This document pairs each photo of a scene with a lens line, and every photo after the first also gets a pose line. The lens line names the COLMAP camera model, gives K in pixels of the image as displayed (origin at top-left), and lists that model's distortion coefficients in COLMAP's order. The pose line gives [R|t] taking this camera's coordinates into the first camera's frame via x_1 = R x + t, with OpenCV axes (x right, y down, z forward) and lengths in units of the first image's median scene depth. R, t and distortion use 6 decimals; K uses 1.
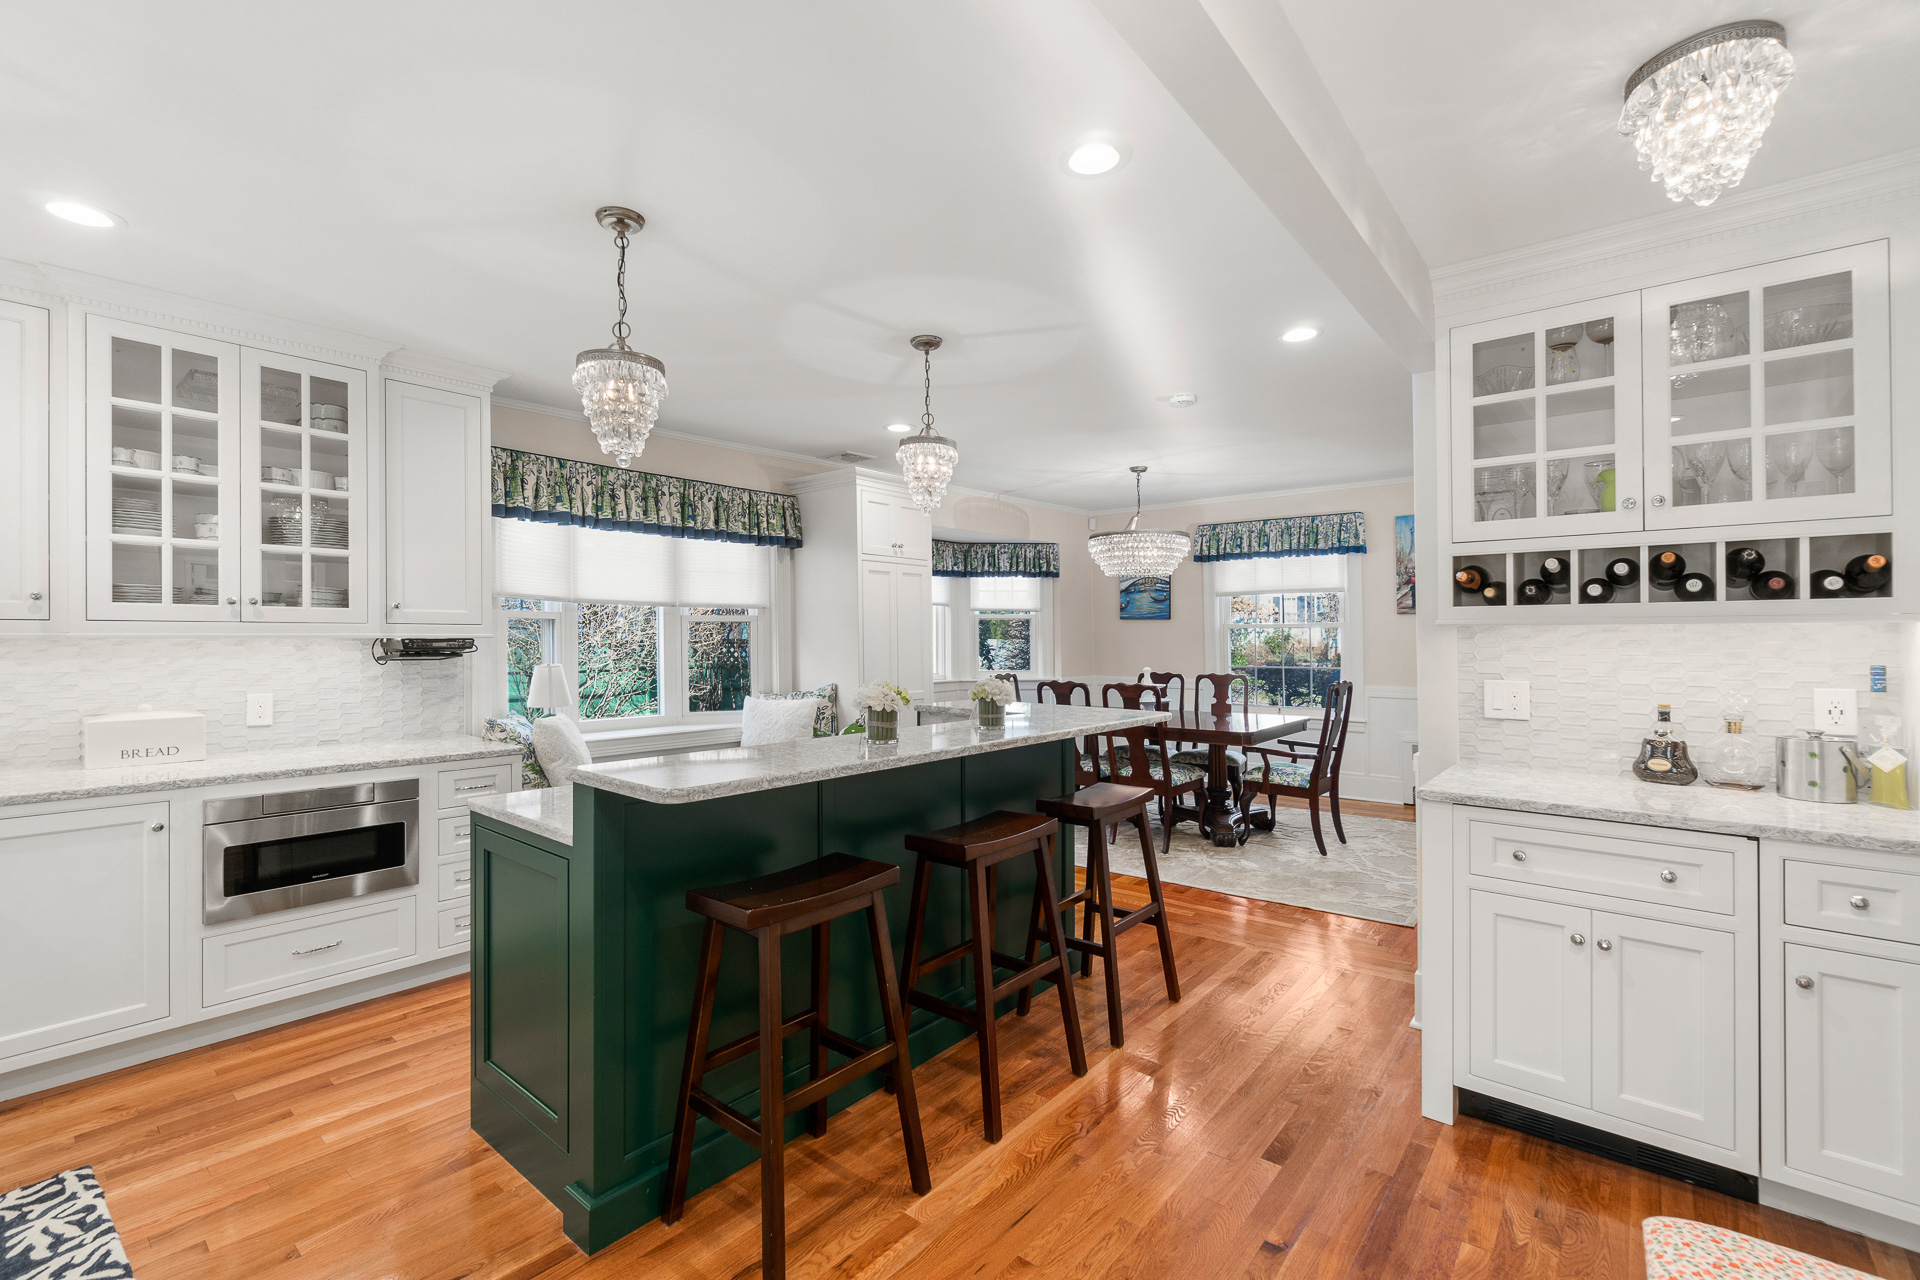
lens RADIAL K [[821.6, 0, 931.3], [0, 821.6, 632.7], [0, 0, 1]] dist [0.000314, -0.000625]
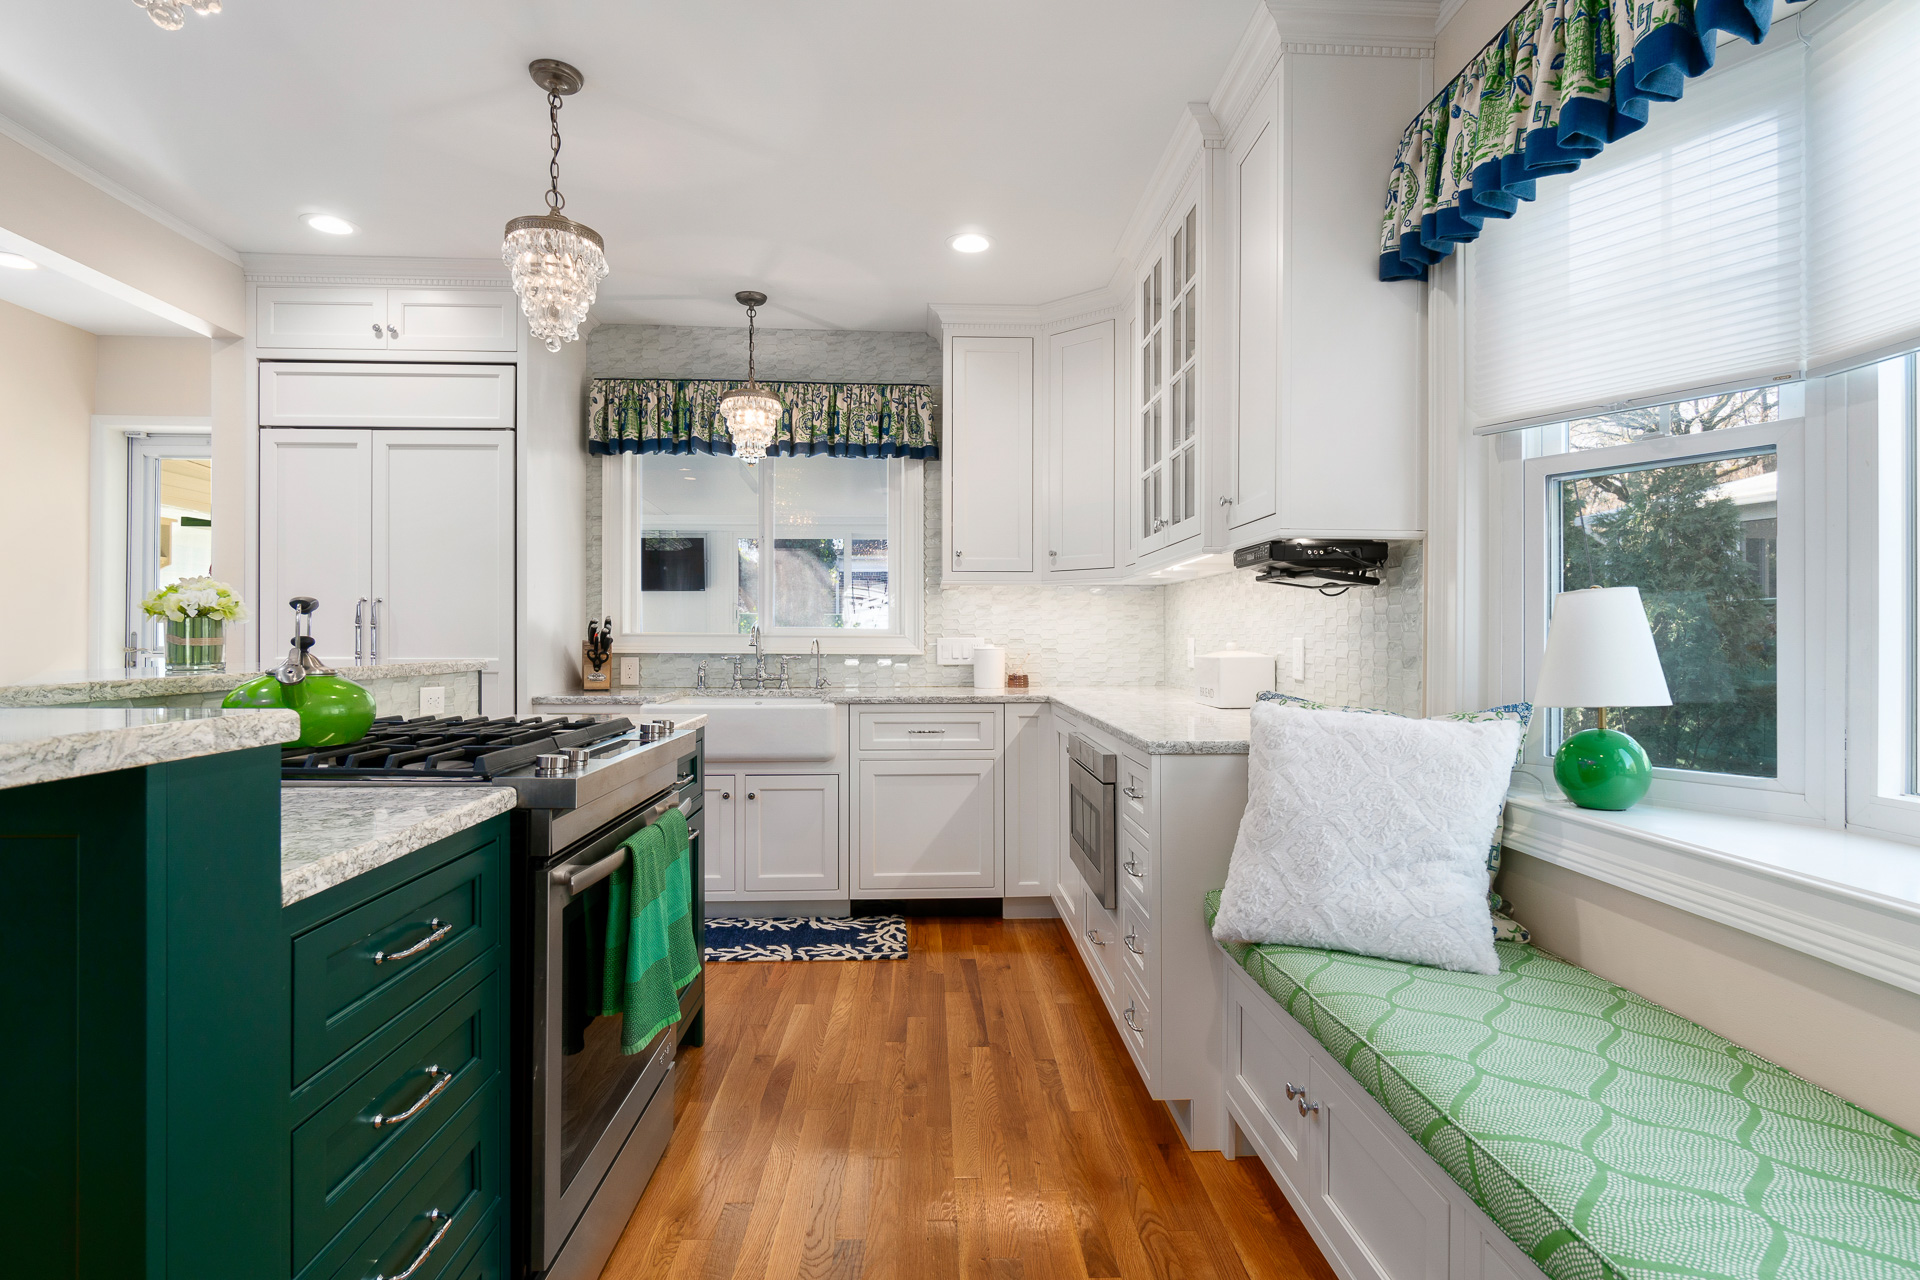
lens RADIAL K [[1000.7, 0, 965.8], [0, 1000.7, 632.6], [0, 0, 1]] dist [-0.012482, 0.005062]
pose [[-0.741441, -0.008104, -0.670969, 0.018886], [0.006200, 0.999802, -0.018927, 0.086931], [0.670989, -0.018194, -0.741244, 1.492164]]
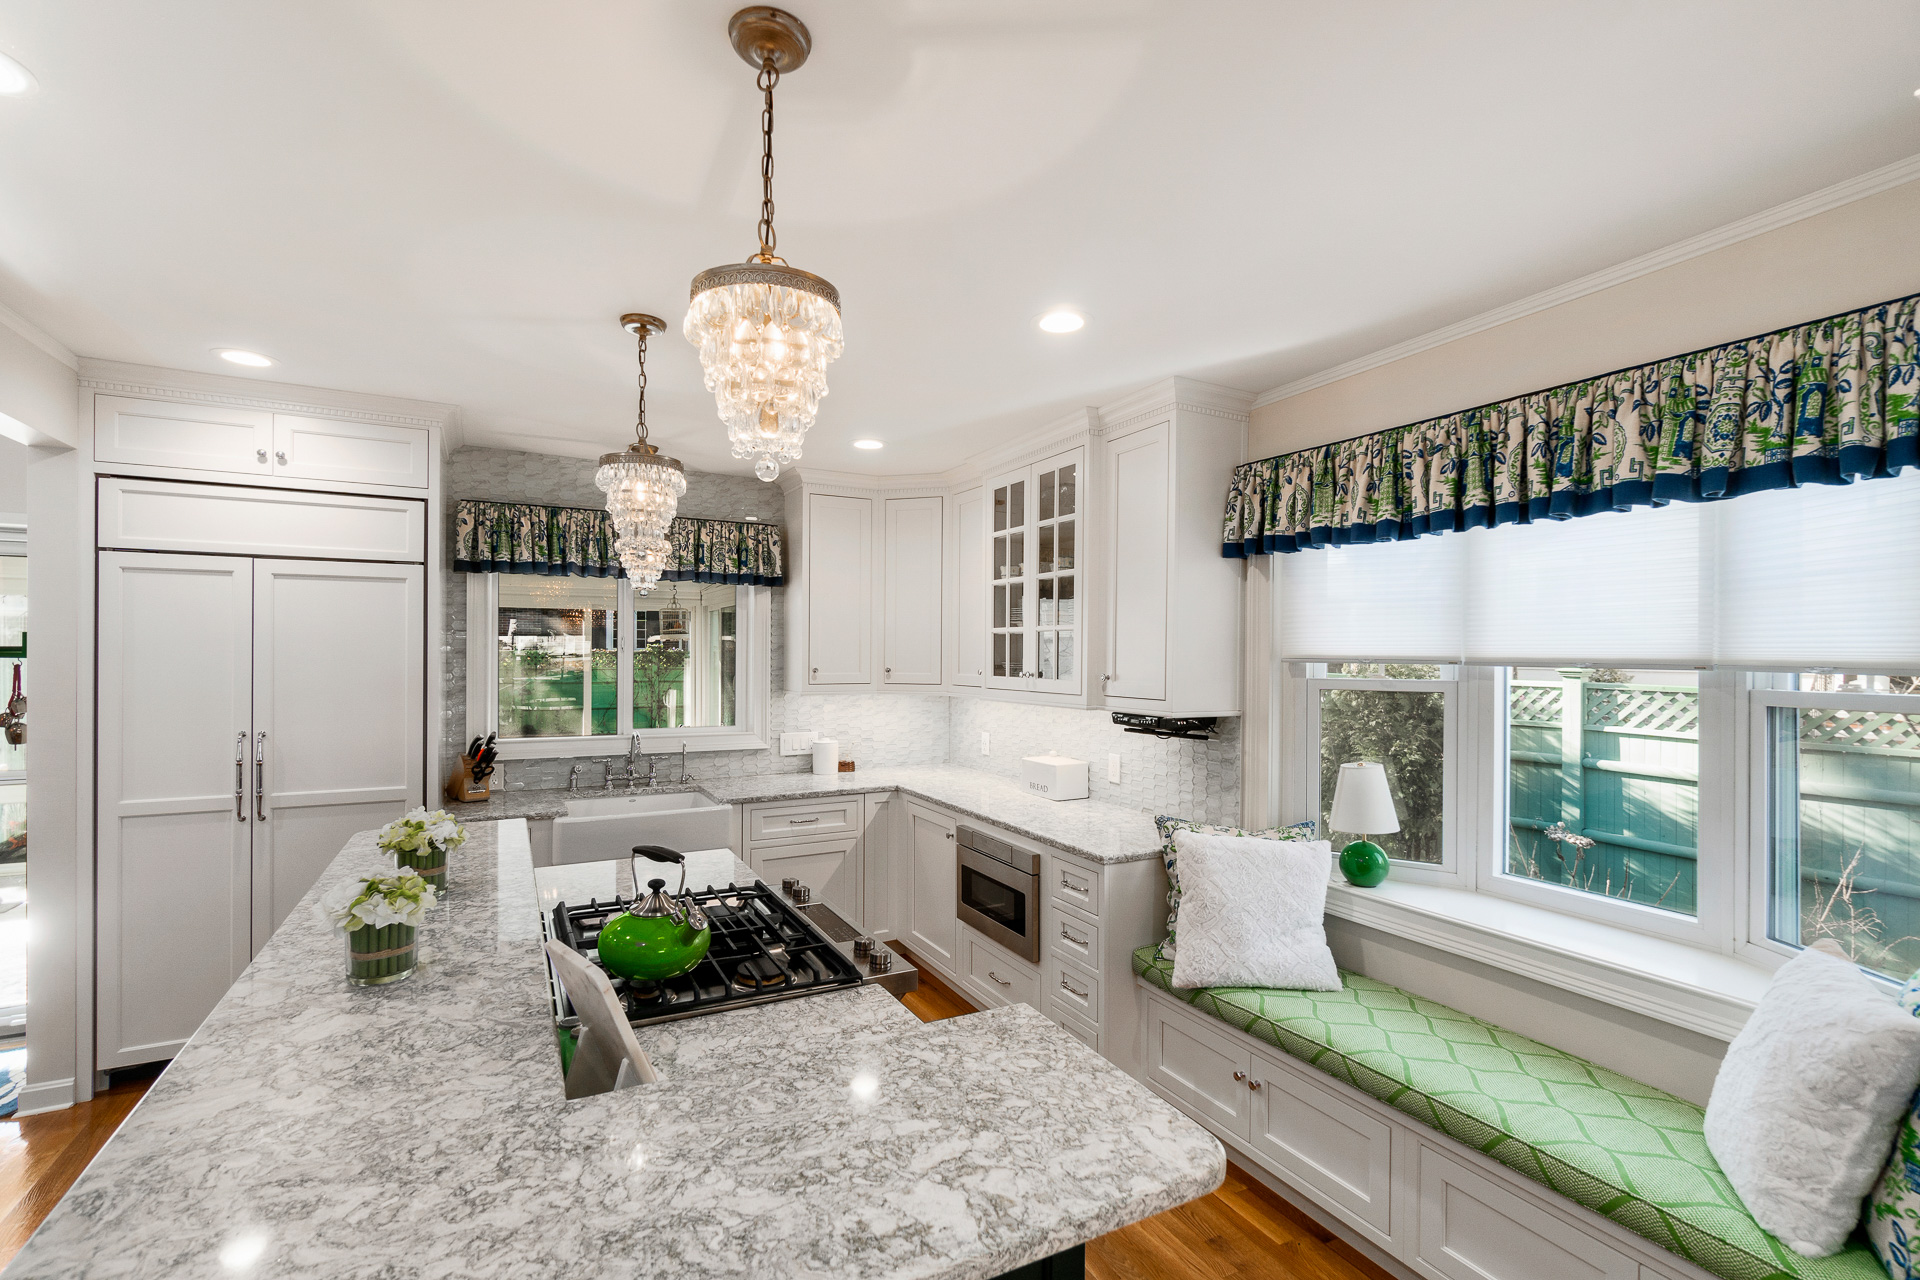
lens RADIAL K [[875.4, 0, 964.4], [0, 875.4, 646.2], [0, 0, 1]] dist [0.004293, -0.004821]
pose [[-0.370526, -0.002722, -0.928818, 0.370040], [0.008236, 0.999947, -0.006215, -0.067203], [0.928786, -0.009952, -0.370484, 1.268735]]
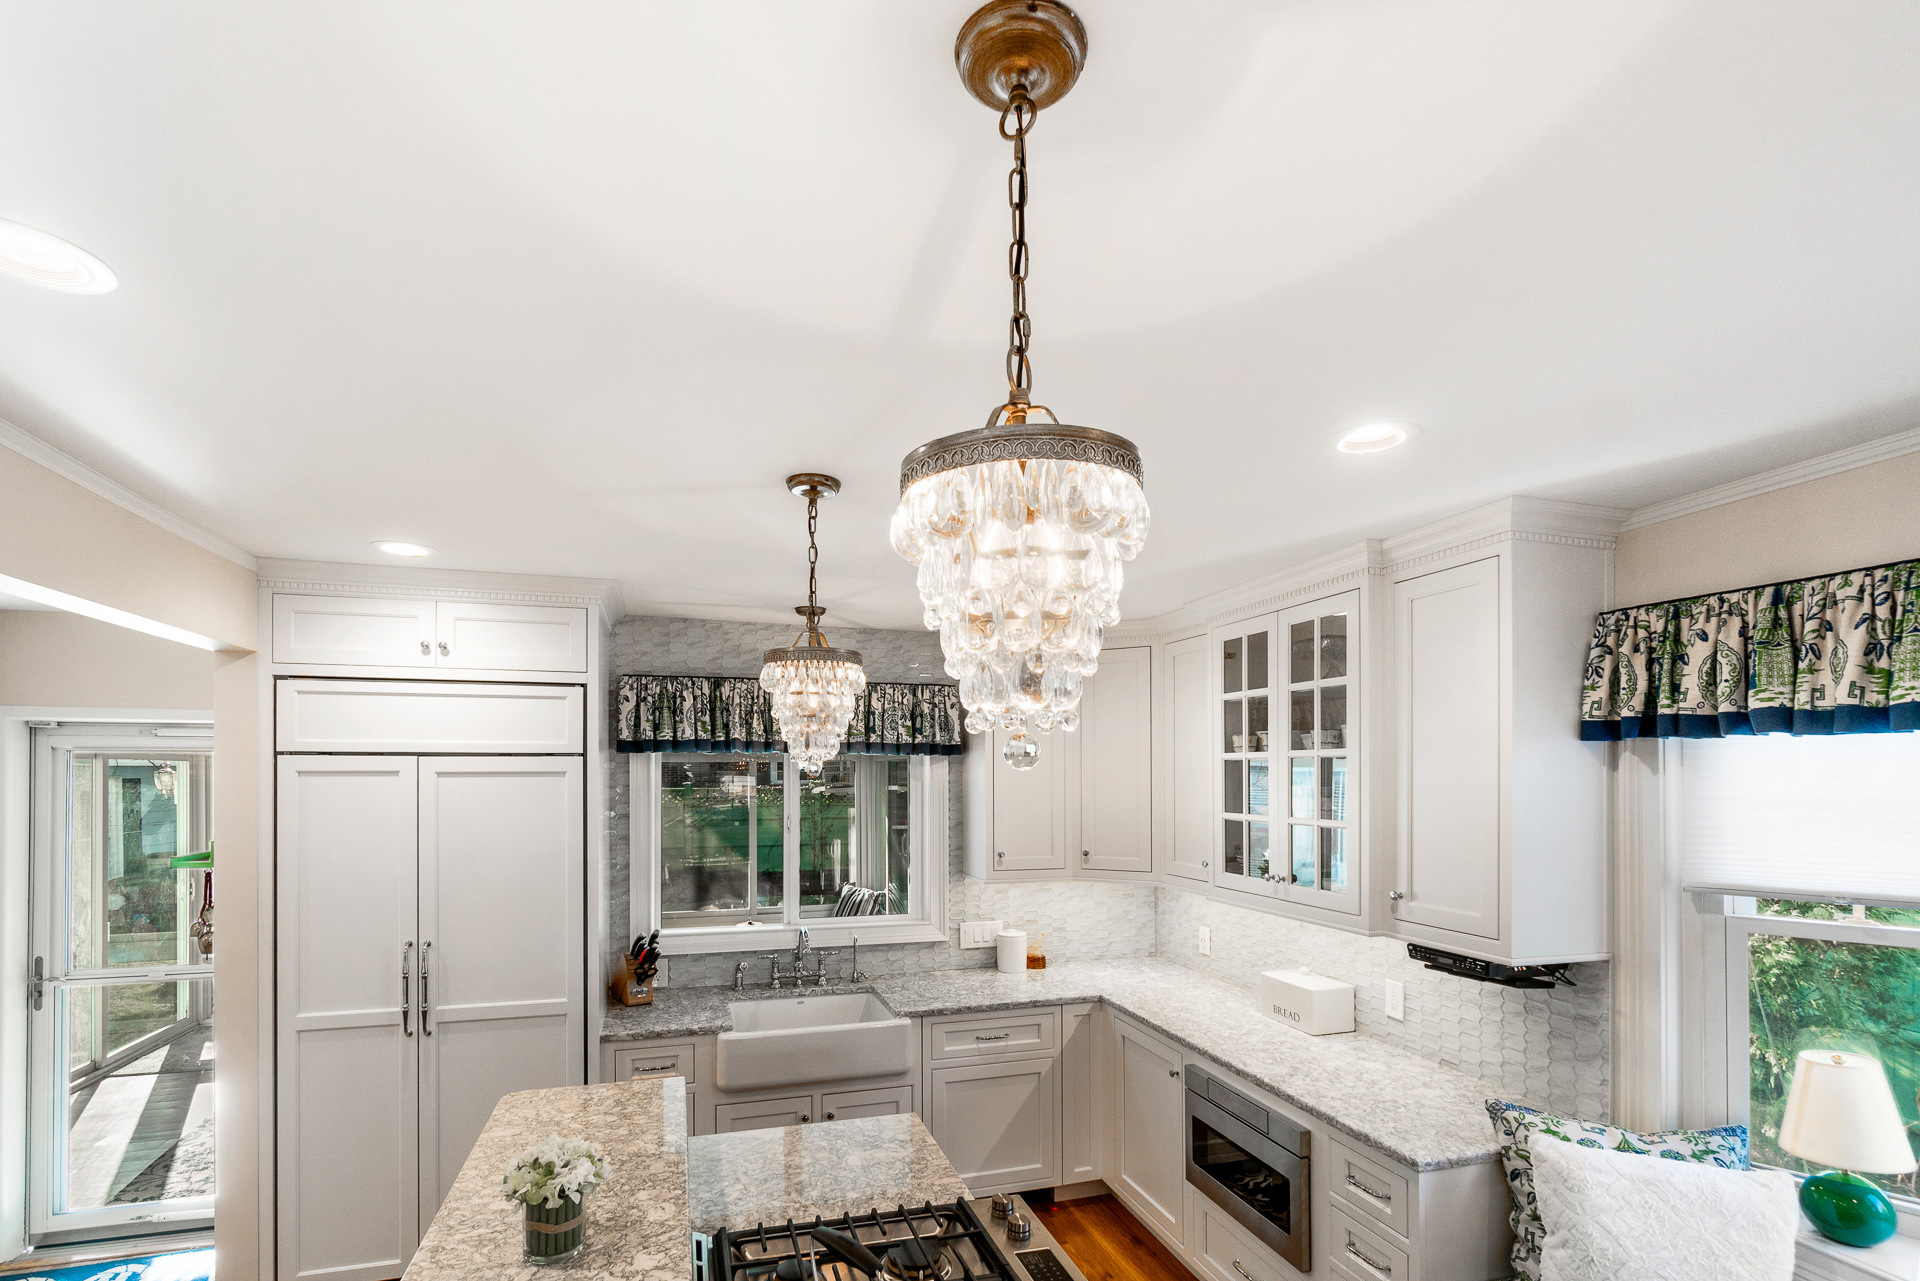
lens RADIAL K [[911.5, 0, 932.4], [0, 911.5, 751.8], [0, 0, 1]] dist [-0.009108, 0.003732]
pose [[-0.557970, -0.010683, -0.829793, 0.246163], [0.015615, 0.999605, -0.023369, -0.152855], [0.829714, -0.025996, -0.557582, 1.148503]]
